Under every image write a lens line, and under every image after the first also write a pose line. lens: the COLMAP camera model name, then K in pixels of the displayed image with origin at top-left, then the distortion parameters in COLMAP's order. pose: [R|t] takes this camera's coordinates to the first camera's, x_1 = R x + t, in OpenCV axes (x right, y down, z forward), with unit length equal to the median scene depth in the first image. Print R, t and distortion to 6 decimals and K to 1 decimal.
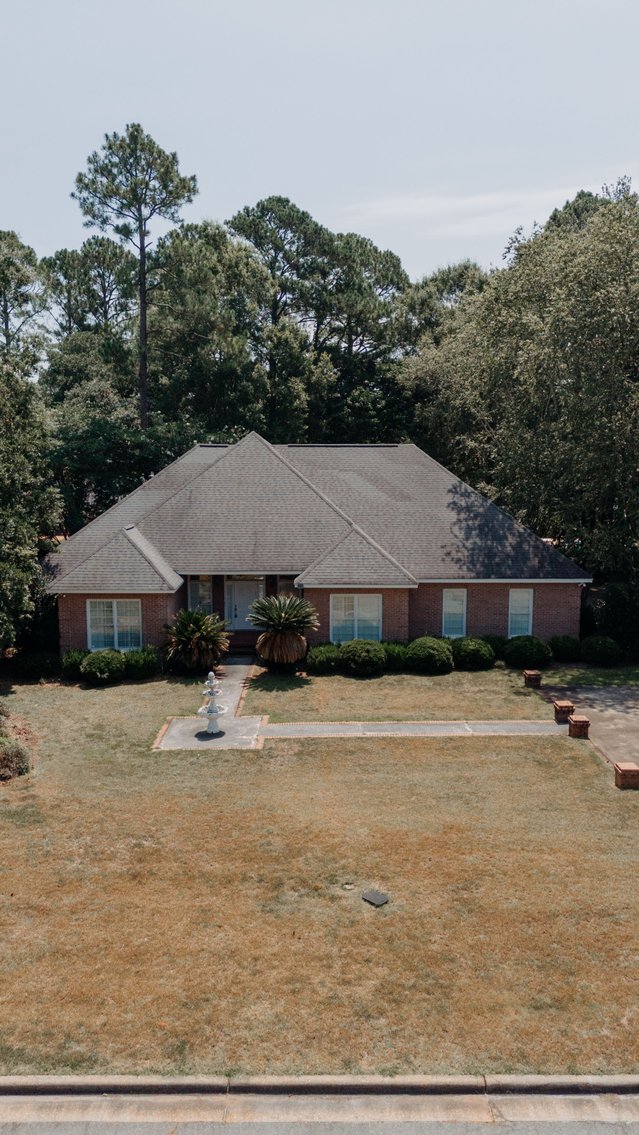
lens RADIAL K [[818.3, 0, 314.9], [0, 818.3, 571.6], [0, 0, 1]] dist [0.082051, -0.048625]
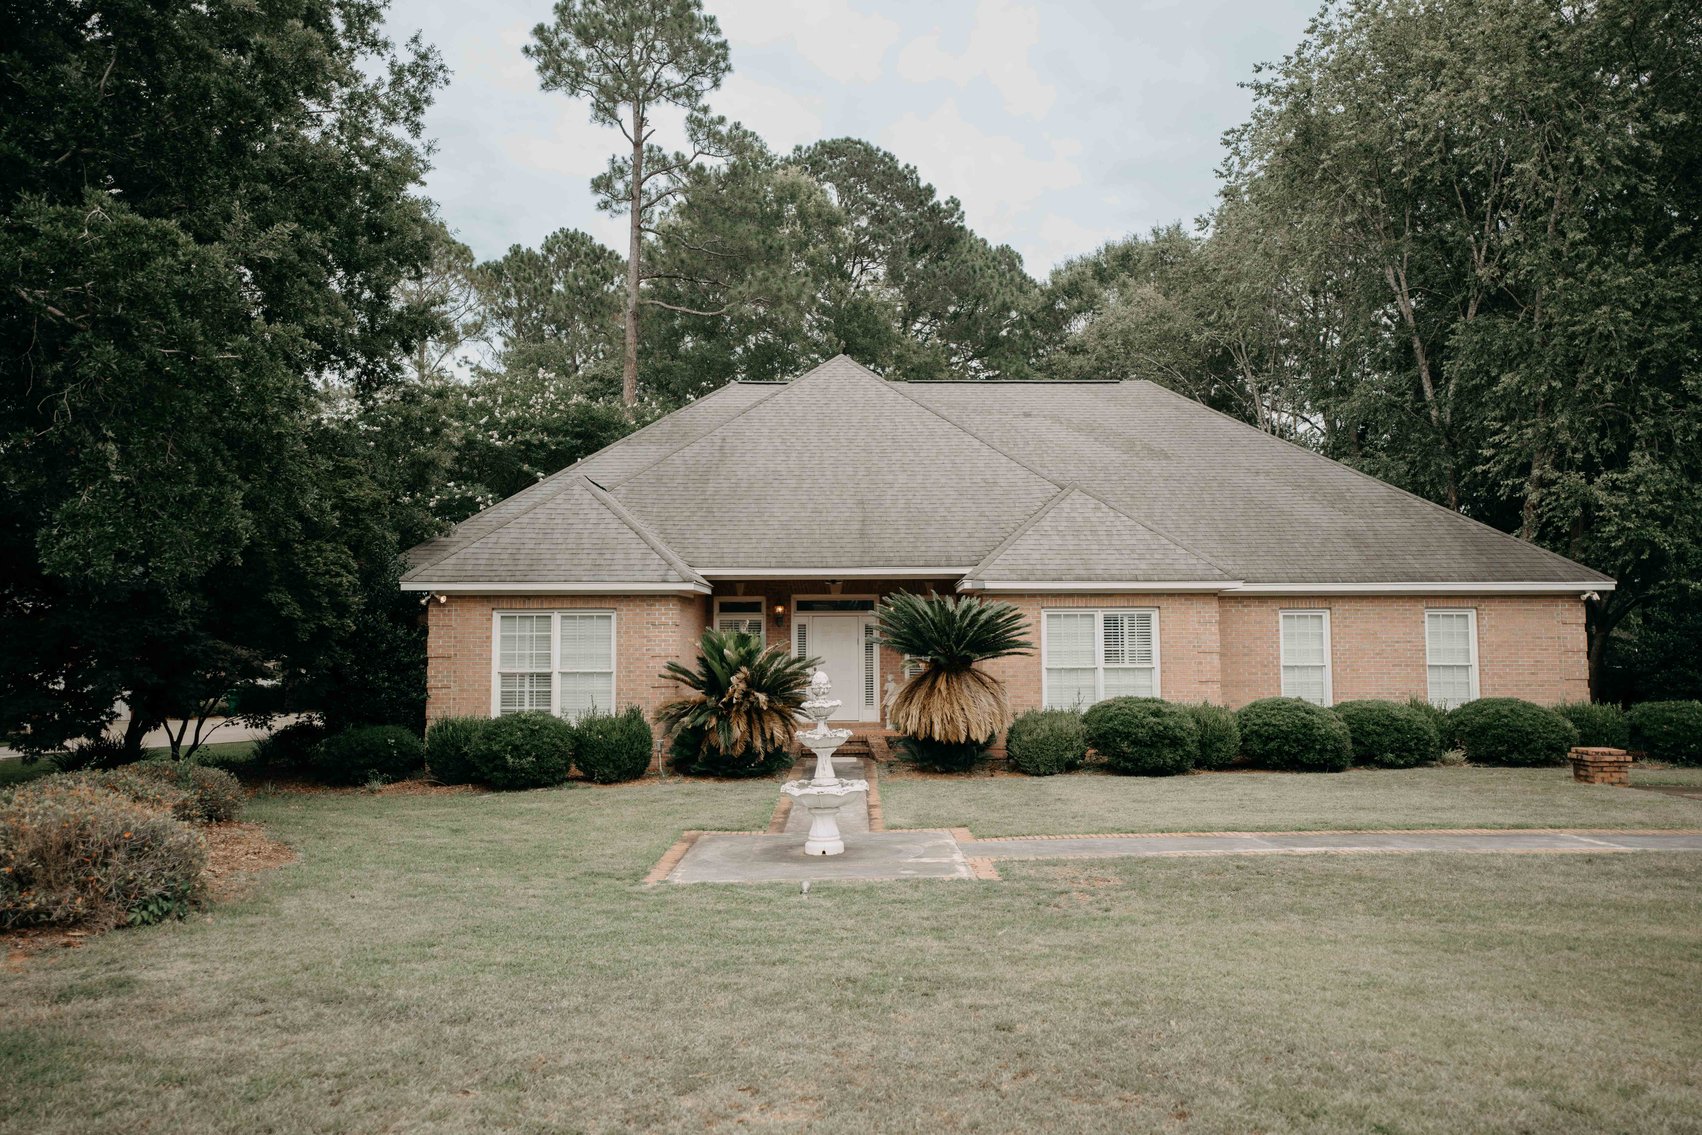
lens RADIAL K [[1136.3, 0, 846.1], [0, 1136.3, 567.2], [0, 0, 1]] dist [-0.002475, 0.036607]
pose [[0.999992, -0.002630, -0.002999, -0.108436], [0.001949, 0.978168, -0.207808, 0.170170], [0.003480, 0.207800, 0.978165, 0.500115]]
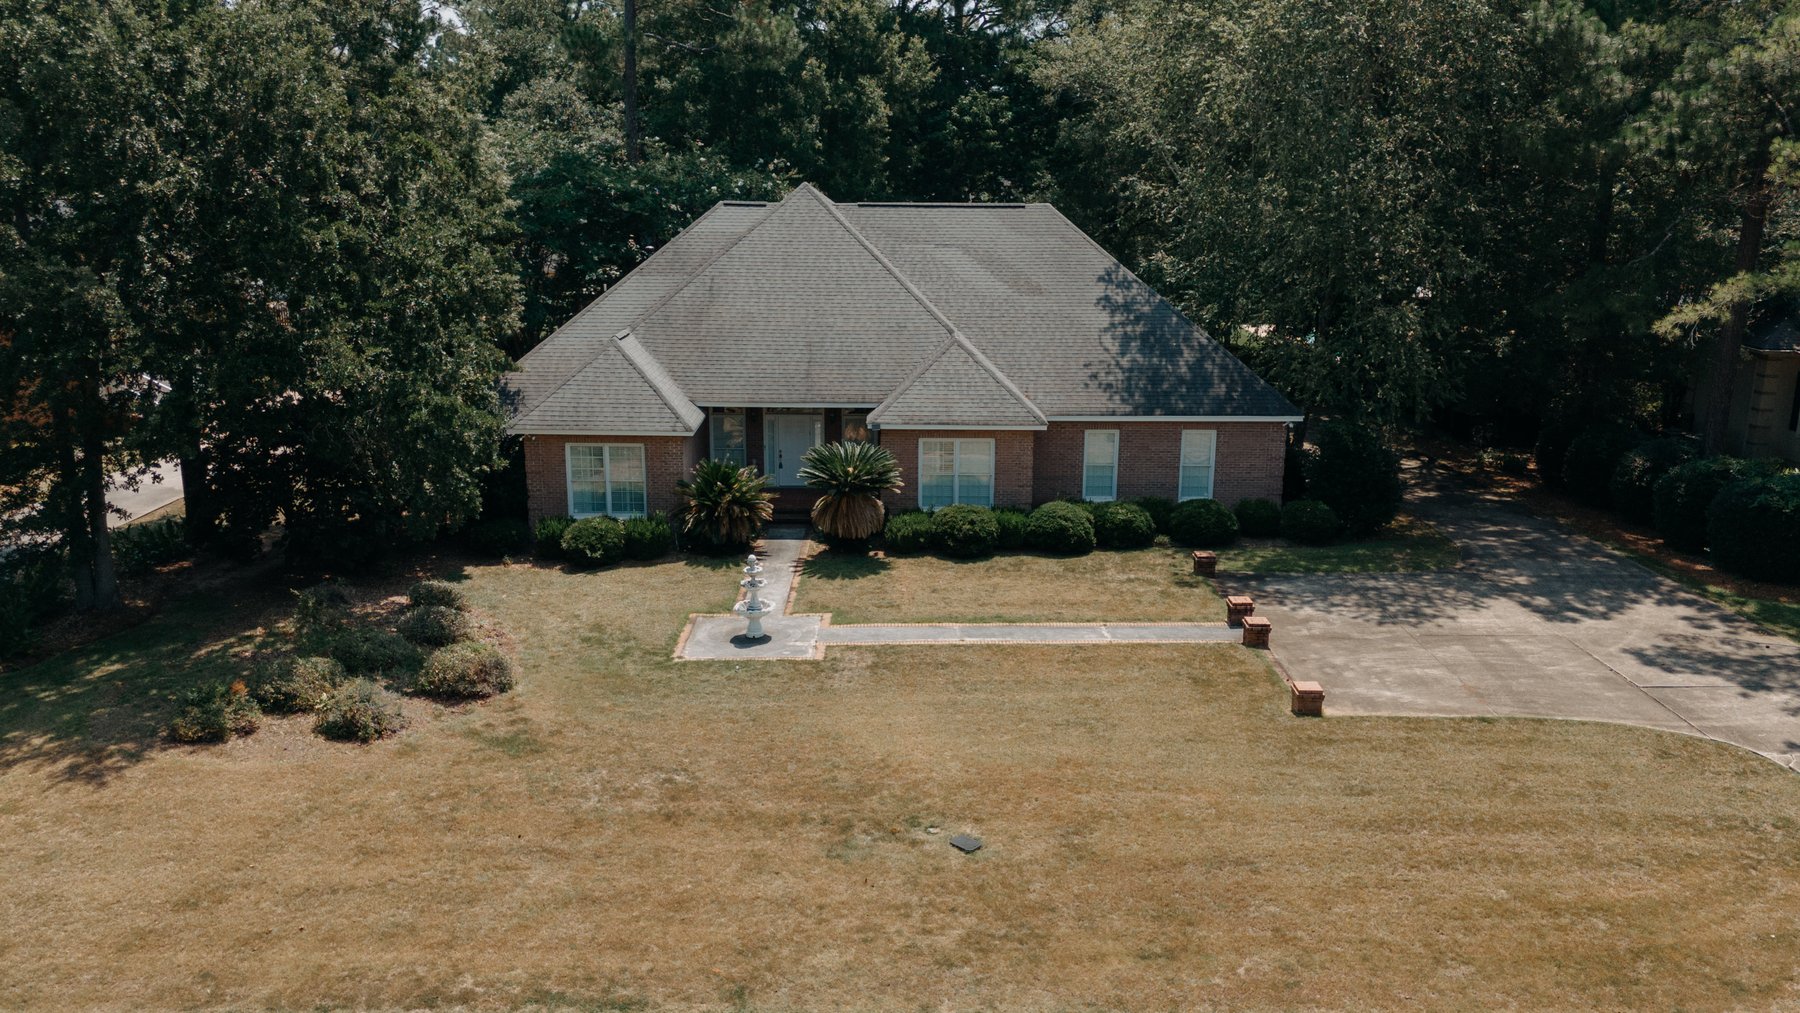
lens RADIAL K [[1353.9, 0, 903.0], [0, 1353.9, 499.3], [0, 0, 1]] dist [0.109953, -0.003894]
pose [[0.999972, 0.006924, 0.002686, 0.002922], [-0.007159, 0.994920, 0.100412, -0.044566], [-0.001978, -0.100429, 0.994942, -0.174387]]
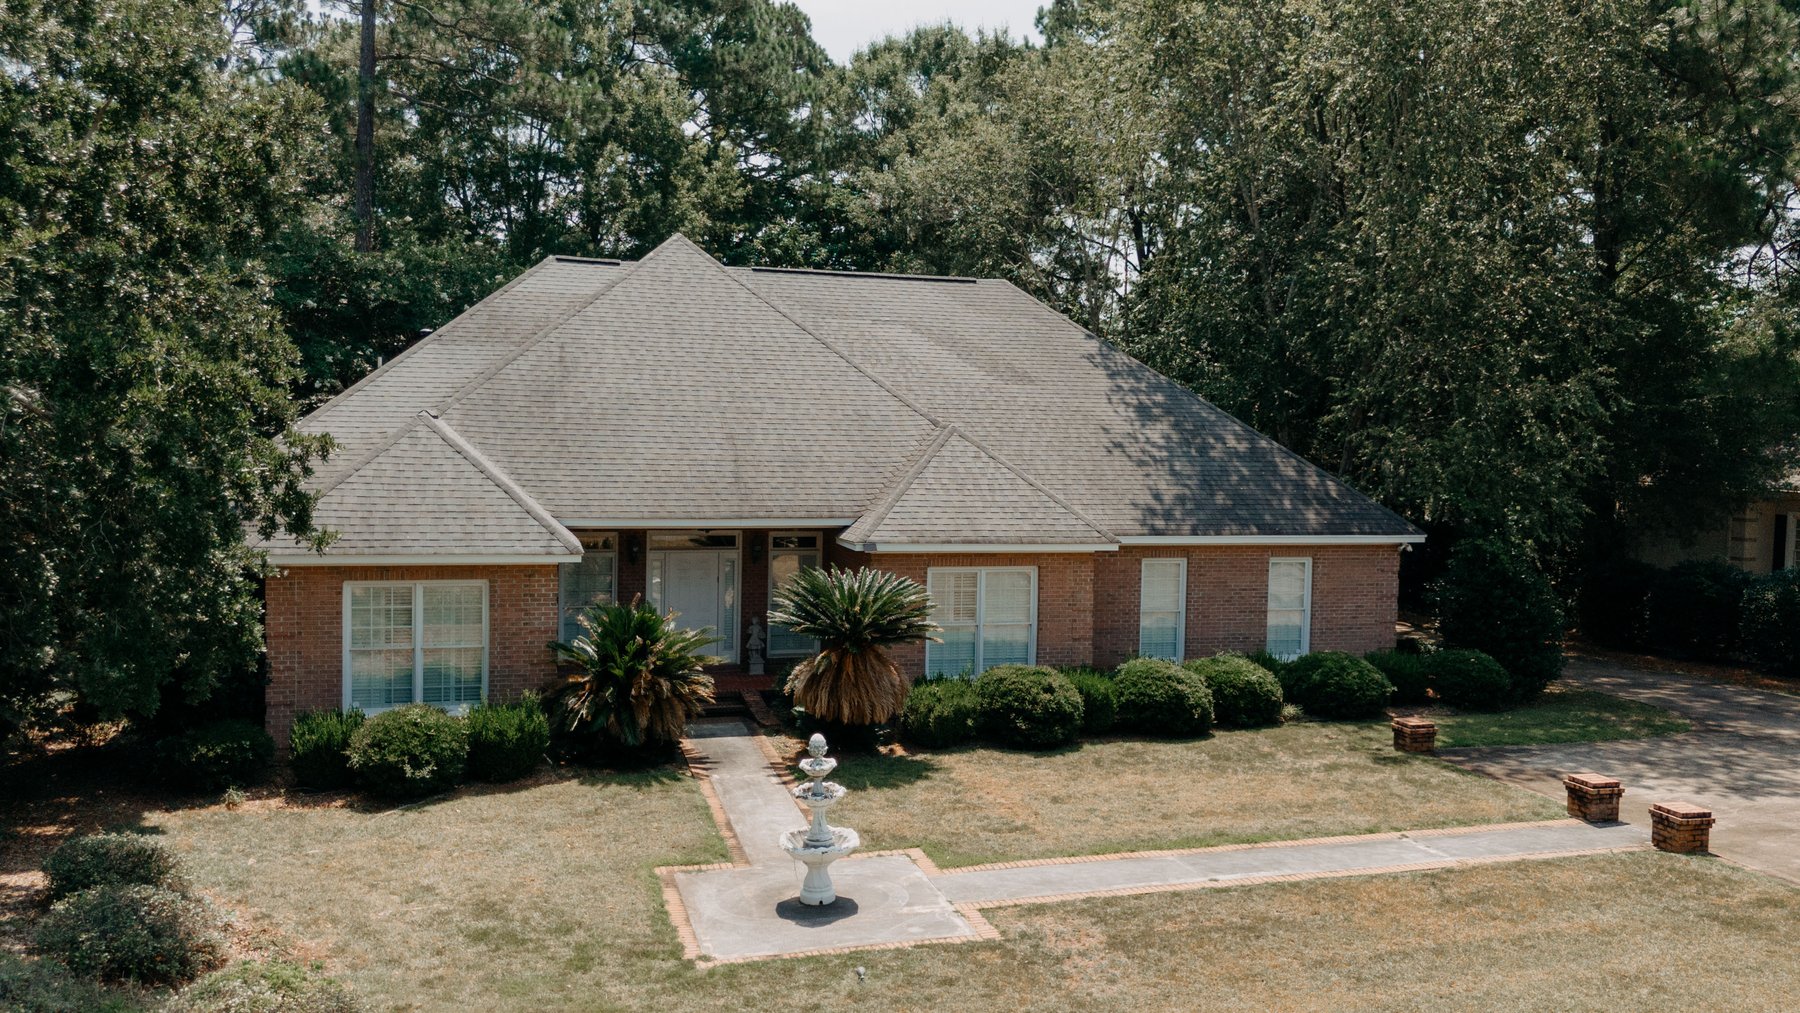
lens RADIAL K [[1364.1, 0, 899.9], [0, 1364.1, 506.0], [0, 0, 1]] dist [0.059499, -0.064599]
pose [[0.965925, 0.004272, 0.258787, -0.236709], [0.016388, 0.996848, -0.077621, 0.065319], [-0.258303, 0.079217, 0.962811, 0.374020]]
